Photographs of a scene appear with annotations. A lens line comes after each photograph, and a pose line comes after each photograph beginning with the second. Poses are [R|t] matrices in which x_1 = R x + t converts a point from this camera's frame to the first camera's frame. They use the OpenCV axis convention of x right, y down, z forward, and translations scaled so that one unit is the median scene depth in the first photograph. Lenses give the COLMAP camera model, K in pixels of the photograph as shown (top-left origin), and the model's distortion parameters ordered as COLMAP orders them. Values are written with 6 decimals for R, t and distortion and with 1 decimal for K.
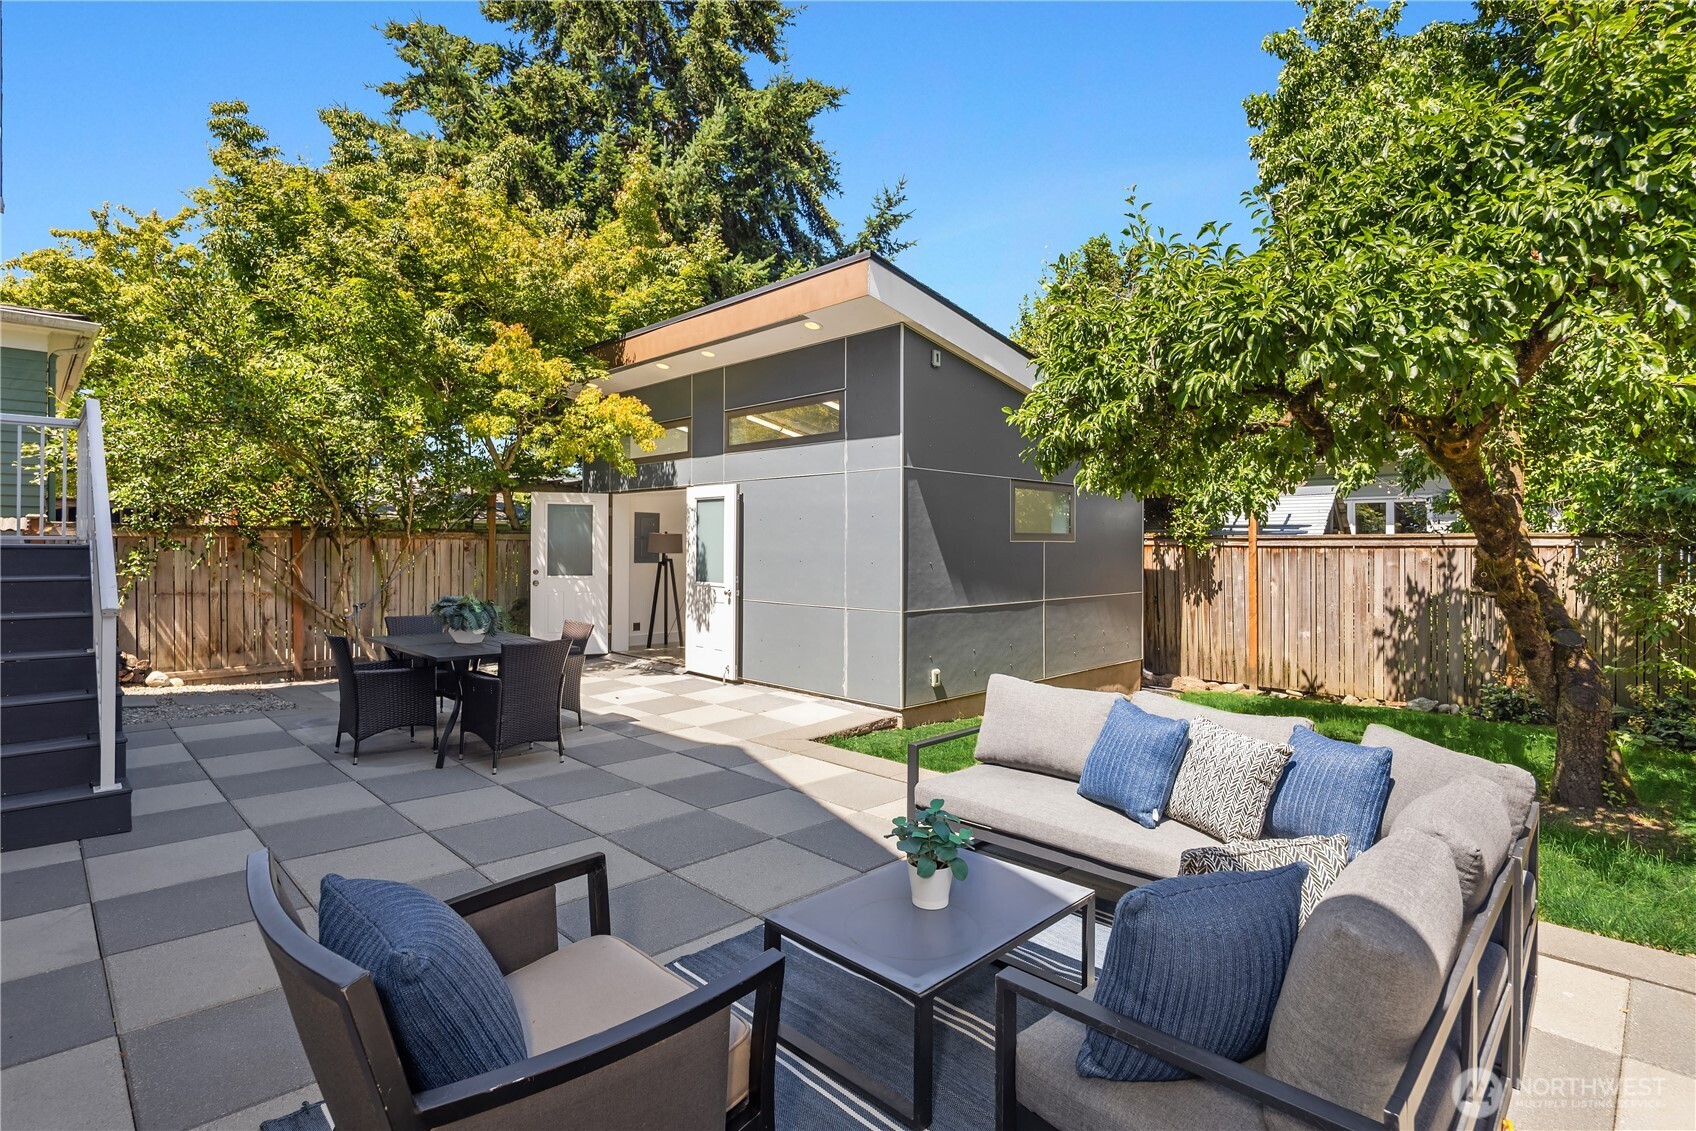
lens RADIAL K [[828.3, 0, 852.1], [0, 828.3, 550.5], [0, 0, 1]] dist [0.011854, -0.002933]
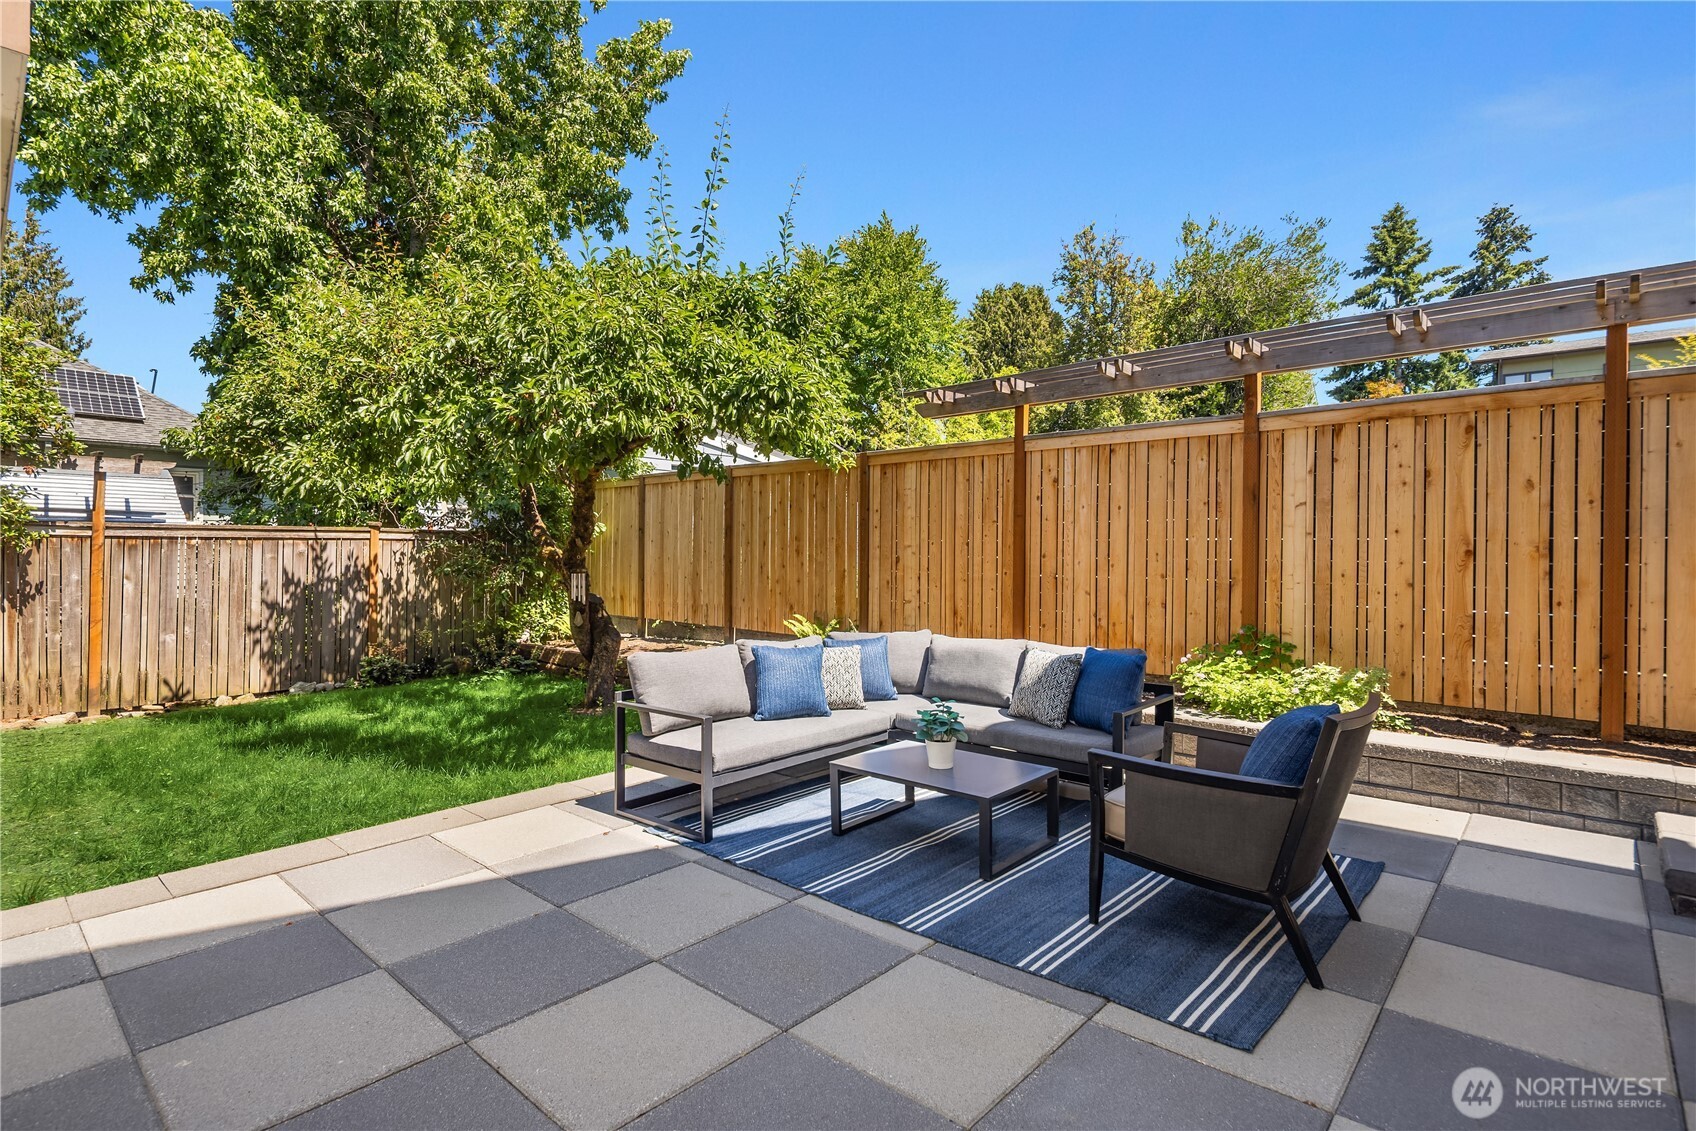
lens RADIAL K [[828.3, 0, 851.3], [0, 828.3, 560.0], [0, 0, 1]] dist [0.011854, -0.002933]
pose [[-0.051864, -0.012709, 0.998573, -0.393327], [-0.000890, 0.999919, 0.012680, 0.007401], [-0.998654, -0.000231, -0.051871, 0.349625]]
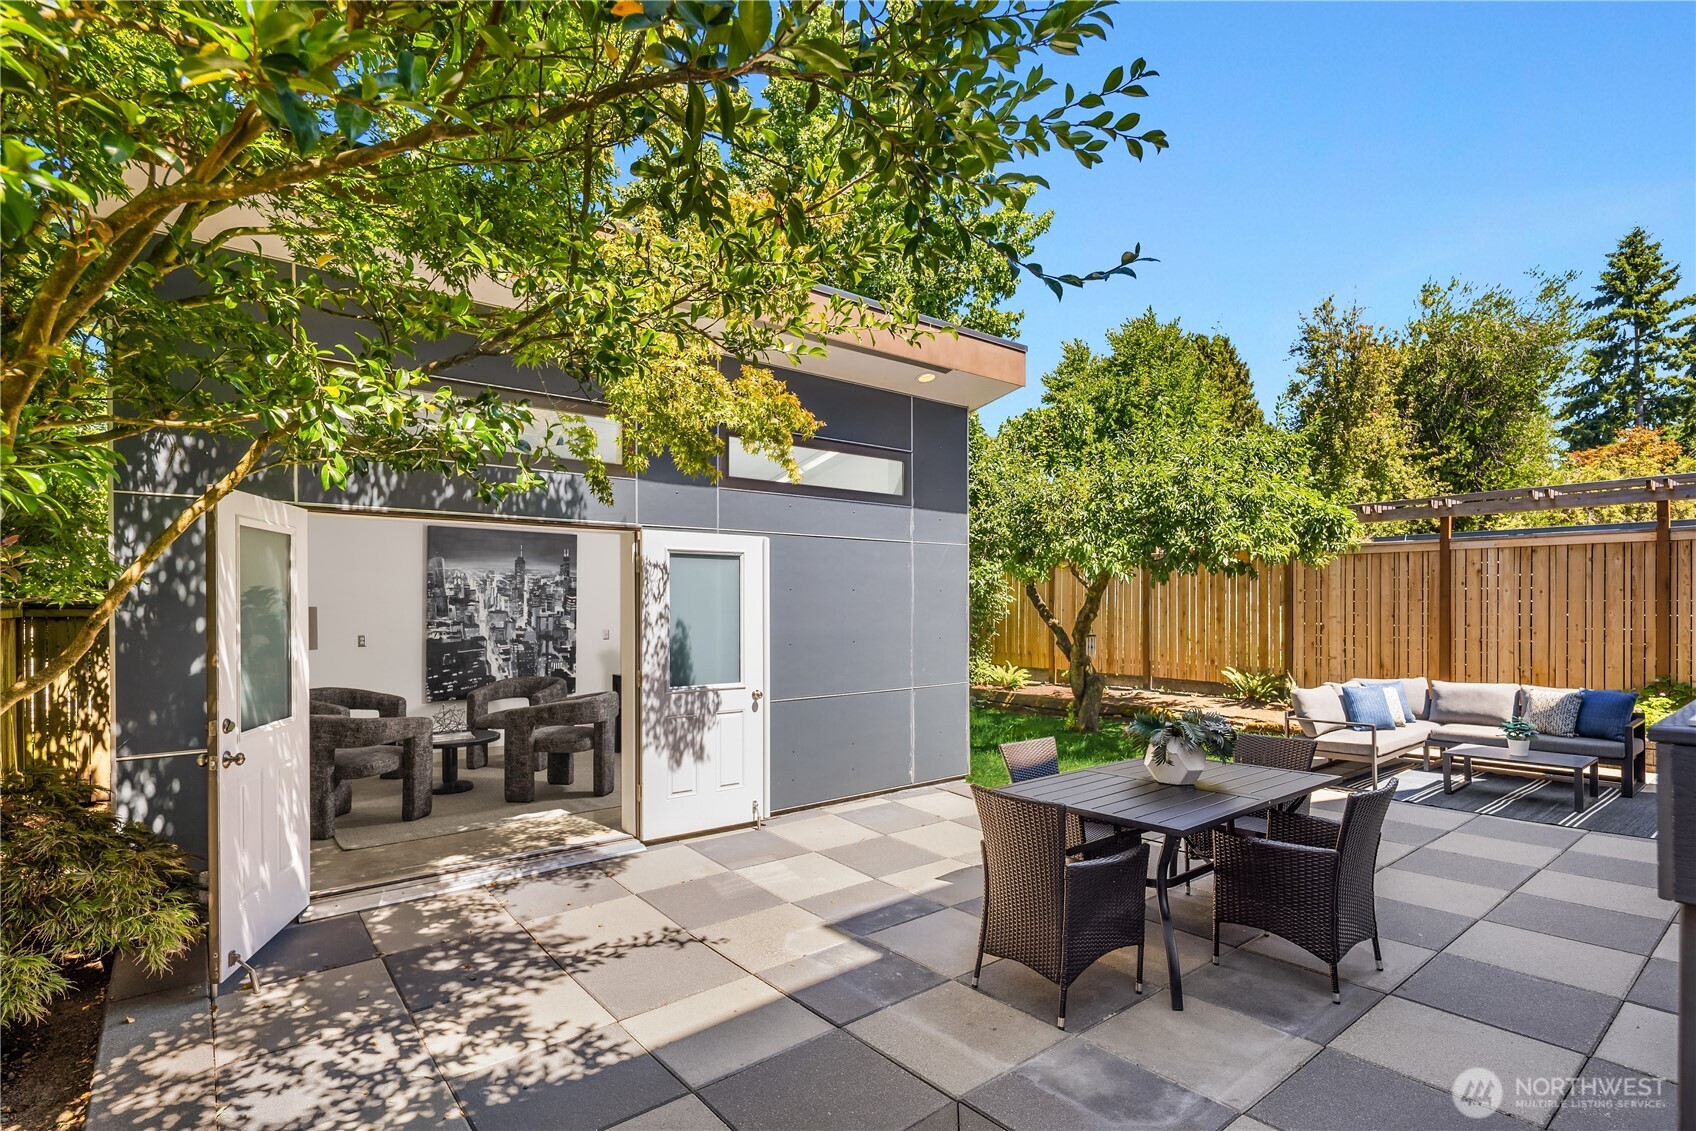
lens RADIAL K [[828.3, 0, 857.0], [0, 828.3, 610.8], [0, 0, 1]] dist [0.011854, -0.002933]
pose [[0.104721, -0.012691, 0.994421, -0.774251], [0.007666, 0.999899, 0.011953, -0.023813], [-0.994472, 0.006371, 0.104807, 0.791695]]
